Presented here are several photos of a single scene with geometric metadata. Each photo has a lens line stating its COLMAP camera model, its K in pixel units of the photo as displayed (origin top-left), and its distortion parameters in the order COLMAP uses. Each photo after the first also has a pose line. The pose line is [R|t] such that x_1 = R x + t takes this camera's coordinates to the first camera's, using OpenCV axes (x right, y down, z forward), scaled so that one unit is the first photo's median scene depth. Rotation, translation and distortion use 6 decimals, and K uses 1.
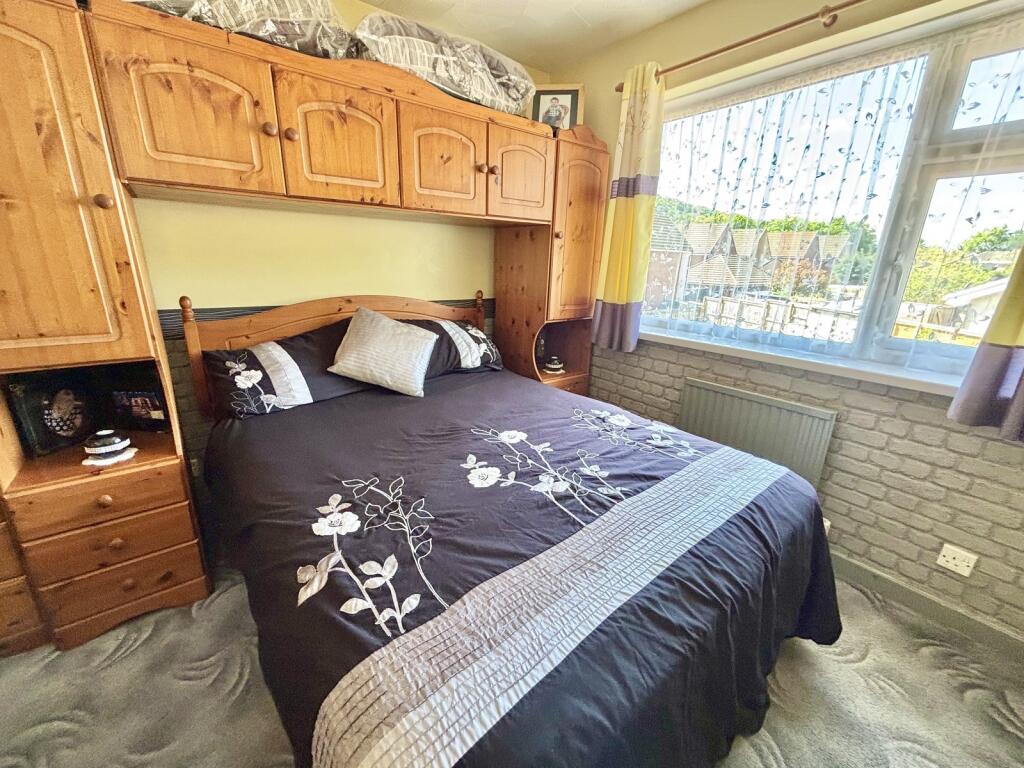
lens RADIAL K [[413.5, 0, 513.4], [0, 413.5, 378.5], [0, 0, 1]] dist [0.004224, -0.000160]
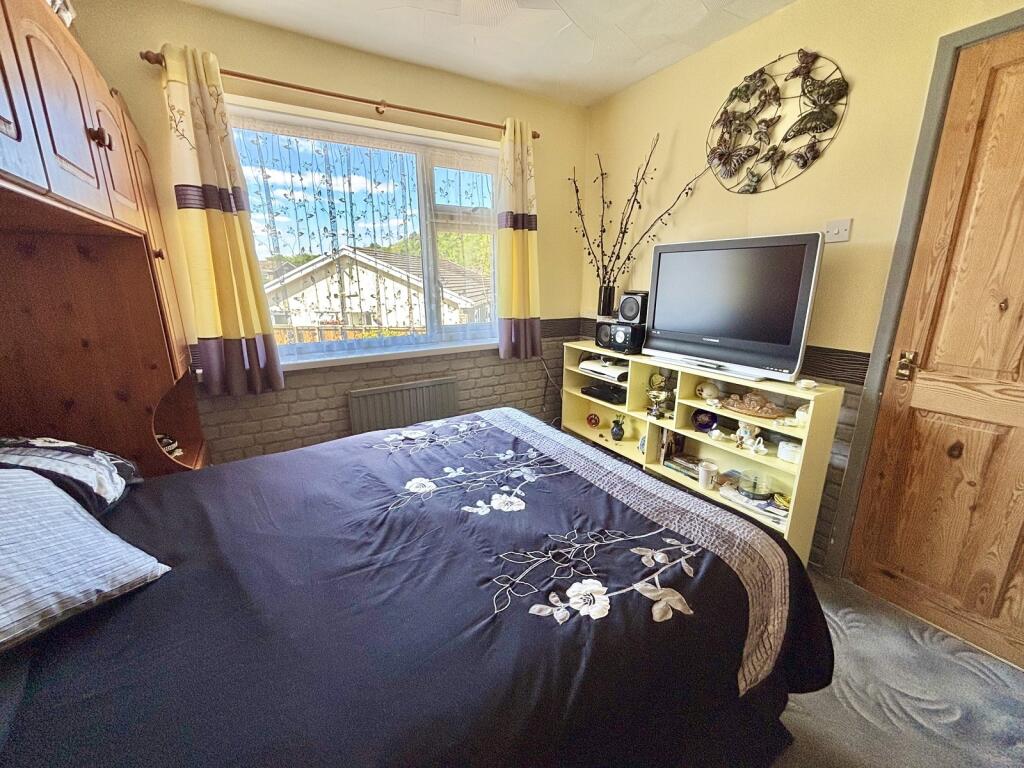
lens RADIAL K [[413.5, 0, 513.4], [0, 413.5, 378.5], [0, 0, 1]] dist [0.004224, -0.000160]
pose [[0.111774, -0.262502, 0.958436, -0.855870], [0.289993, 0.931115, 0.221200, -0.236187], [-0.950479, 0.253215, 0.180198, 0.648536]]
